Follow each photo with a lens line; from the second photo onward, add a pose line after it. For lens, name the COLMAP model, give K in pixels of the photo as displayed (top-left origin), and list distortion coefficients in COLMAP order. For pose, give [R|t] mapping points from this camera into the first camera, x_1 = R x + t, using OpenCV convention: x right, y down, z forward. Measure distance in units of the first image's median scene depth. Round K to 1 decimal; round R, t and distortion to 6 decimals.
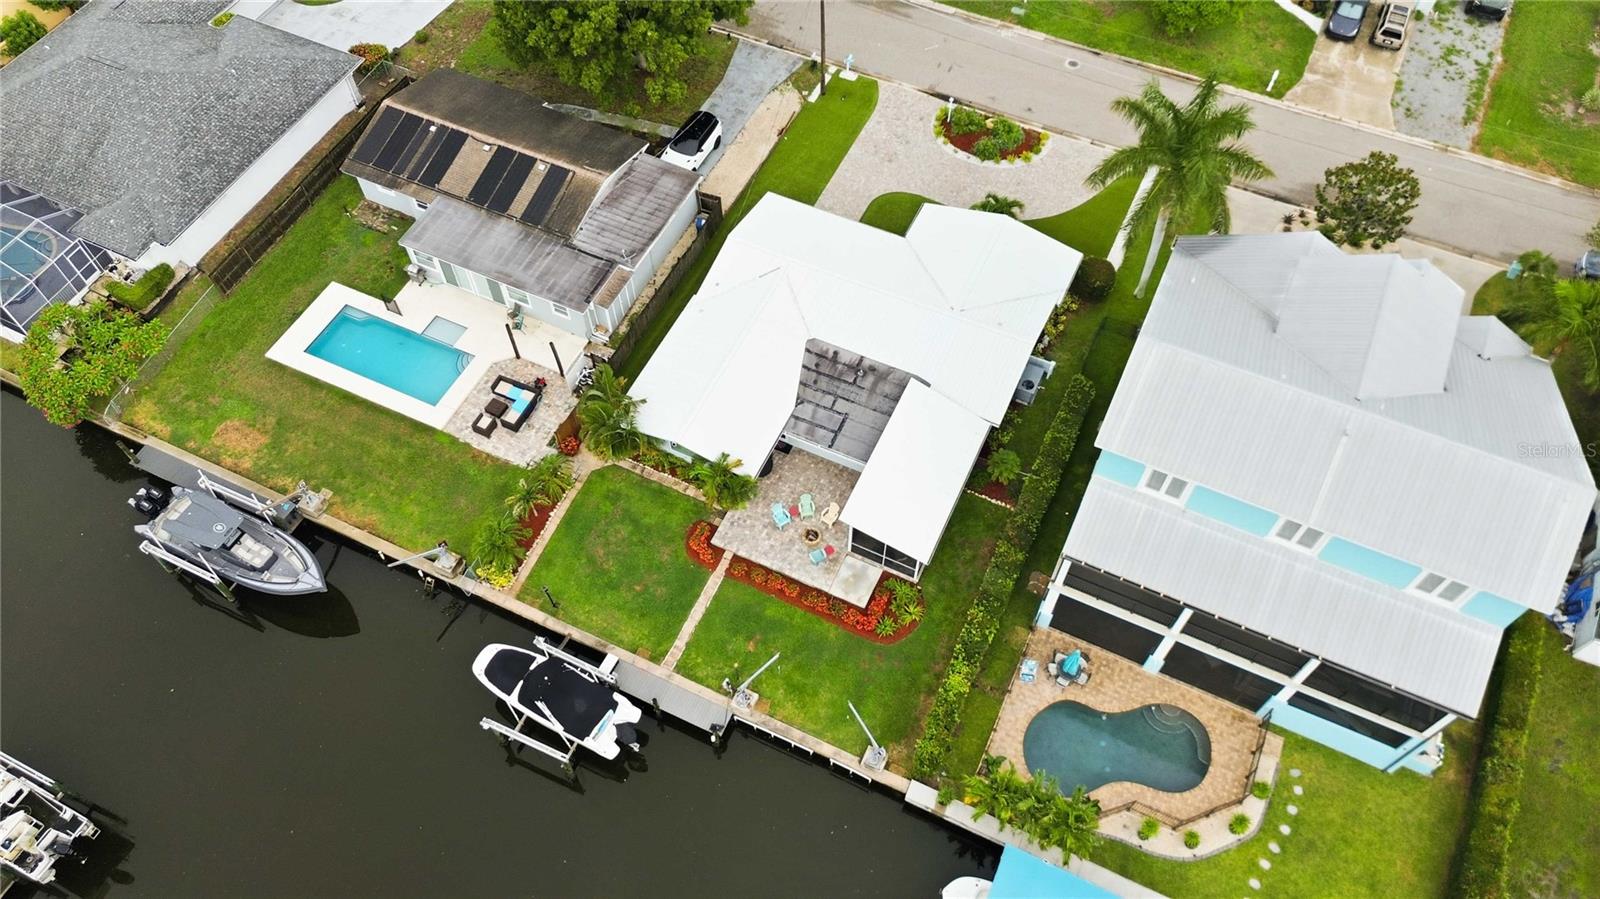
lens RADIAL K [[1138.4, 0, 794.5], [0, 1138.4, 445.4], [0, 0, 1]] dist [0.060543, -0.062689]
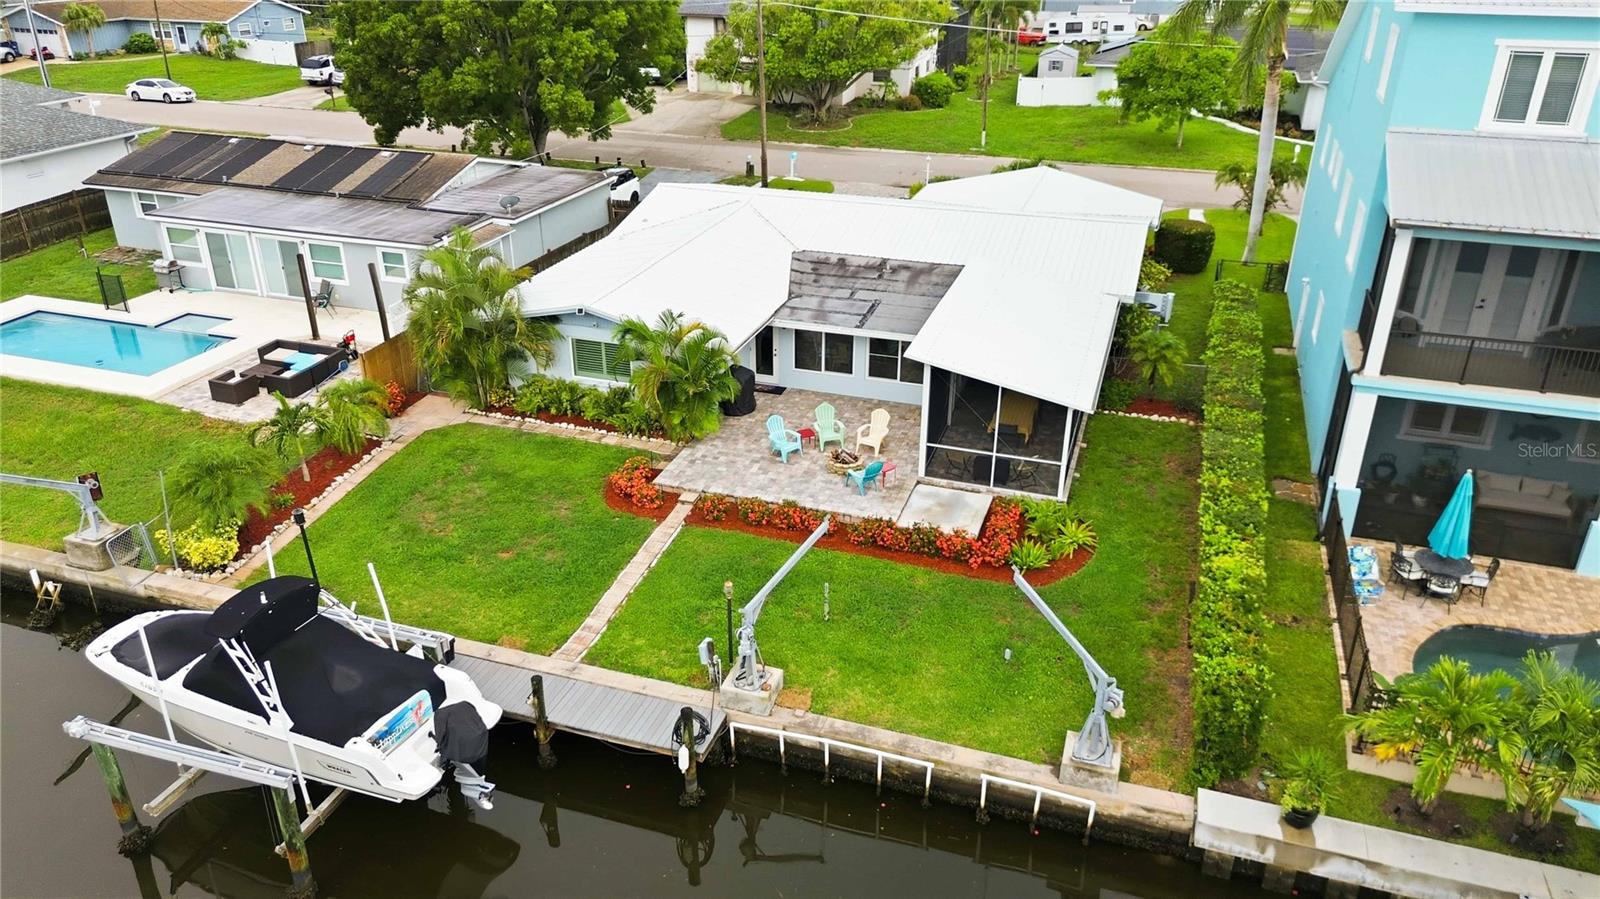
lens RADIAL K [[1138.4, 0, 794.5], [0, 1138.4, 445.4], [0, 0, 1]] dist [0.060543, -0.062689]
pose [[0.993189, -0.047452, 0.106410, -0.061645], [0.095632, 0.853707, -0.511897, 0.328394], [-0.066552, 0.518587, 0.852431, 0.528884]]
